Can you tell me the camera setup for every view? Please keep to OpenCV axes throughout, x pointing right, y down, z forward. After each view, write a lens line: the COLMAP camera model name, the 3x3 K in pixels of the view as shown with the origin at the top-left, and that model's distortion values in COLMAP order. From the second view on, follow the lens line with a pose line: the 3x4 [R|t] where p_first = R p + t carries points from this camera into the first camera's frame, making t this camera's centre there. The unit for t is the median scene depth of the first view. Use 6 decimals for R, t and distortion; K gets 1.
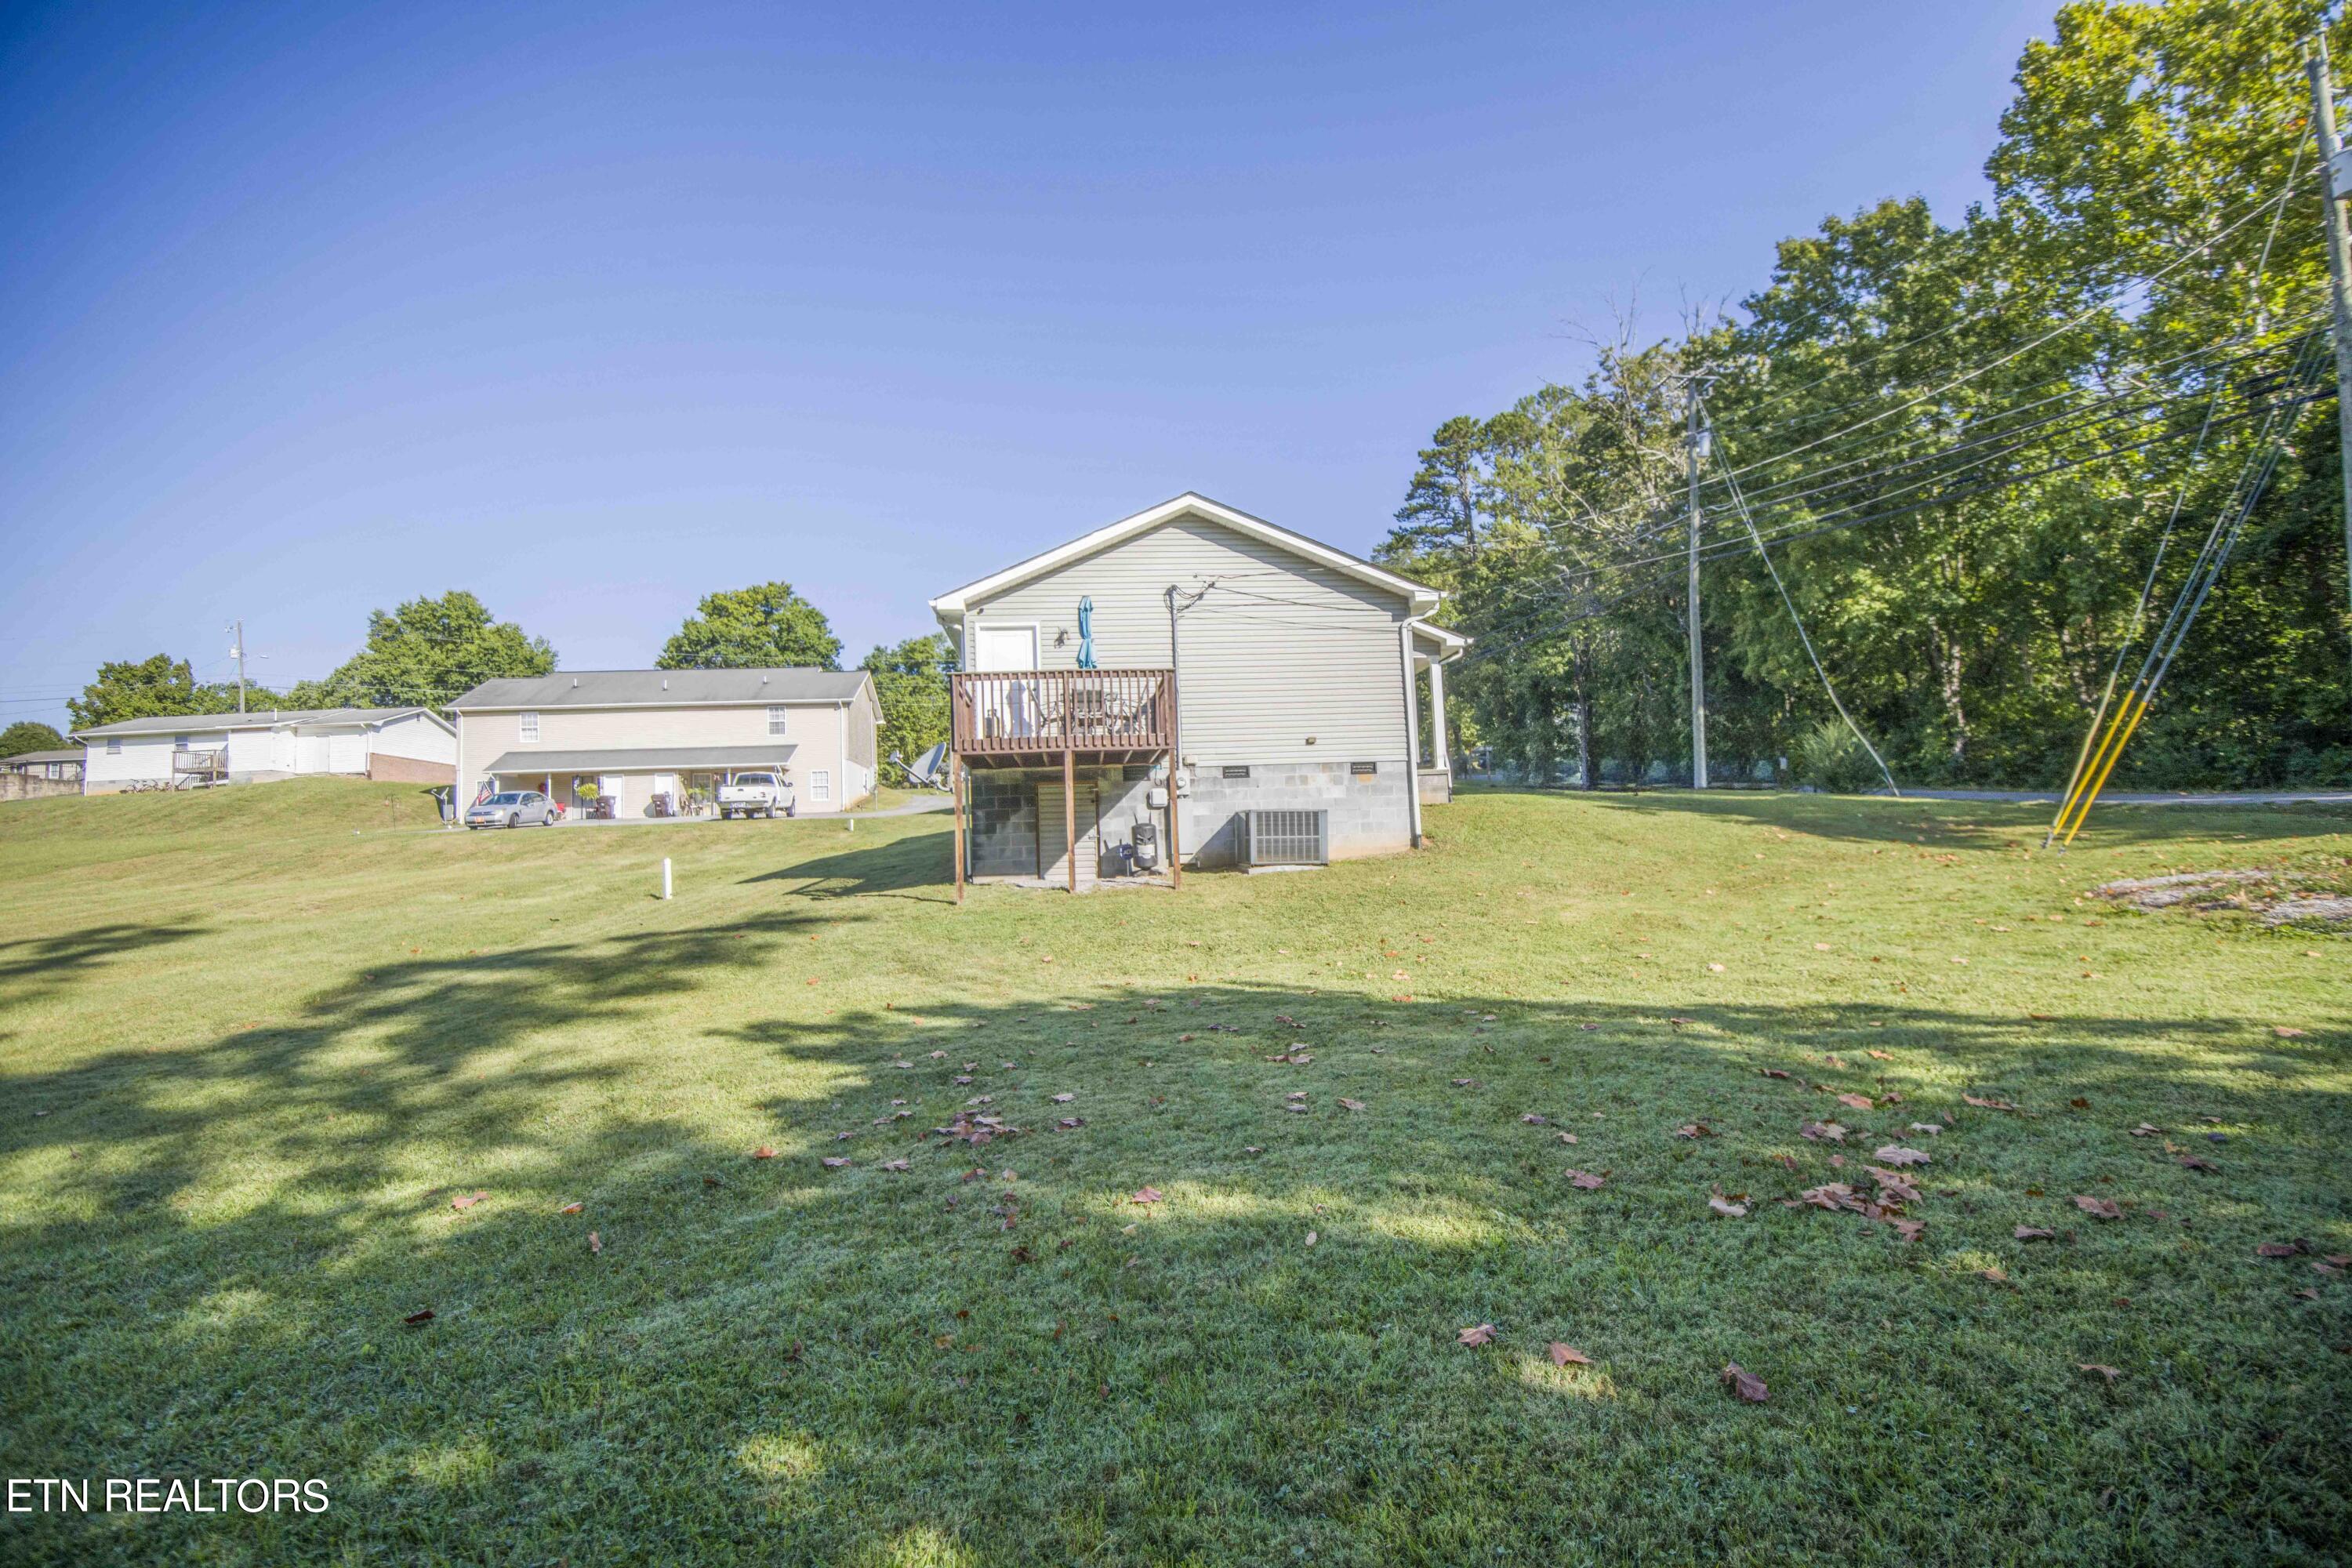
lens RADIAL K [[1076.0, 0, 1185.4], [0, 1076.0, 781.6], [0, 0, 1]] dist [-0.003438, -0.022840]
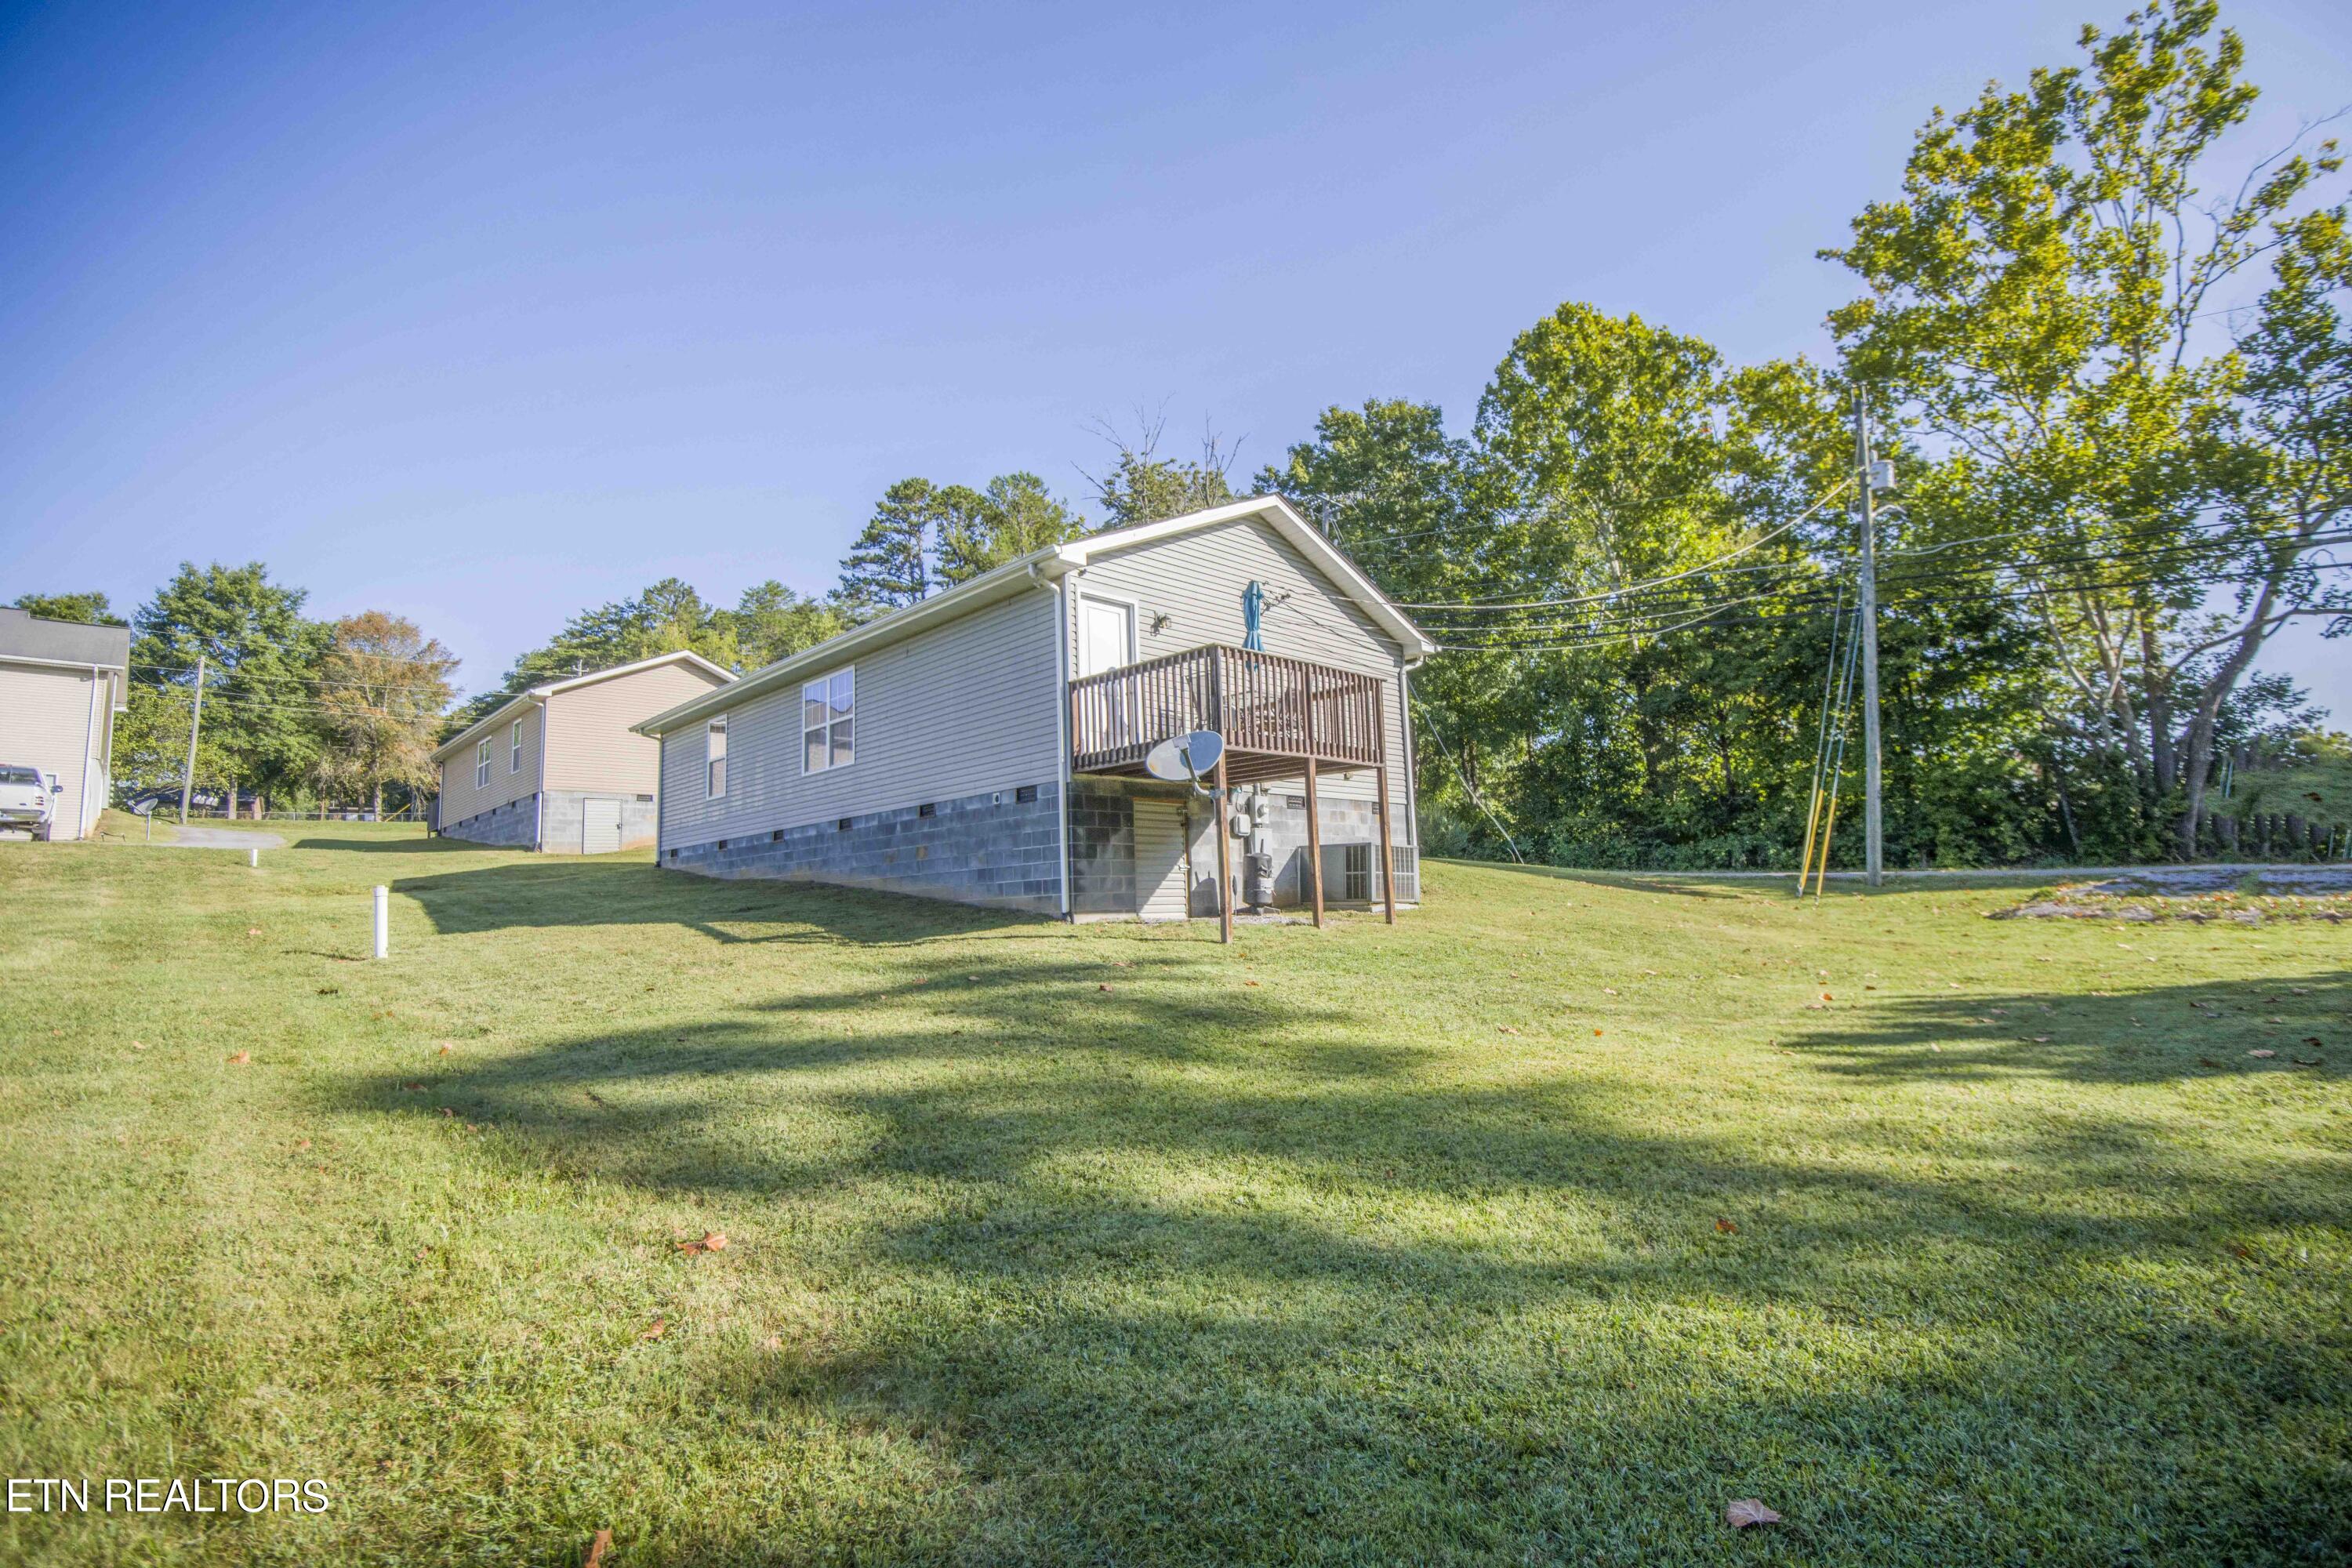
lens RADIAL K [[1076.0, 0, 1185.4], [0, 1076.0, 781.6], [0, 0, 1]] dist [-0.003438, -0.022840]
pose [[0.780760, 0.086560, 0.618806, -0.597919], [-0.042917, 0.995448, -0.085096, 0.055648], [-0.623355, 0.039883, 0.780921, 0.346003]]
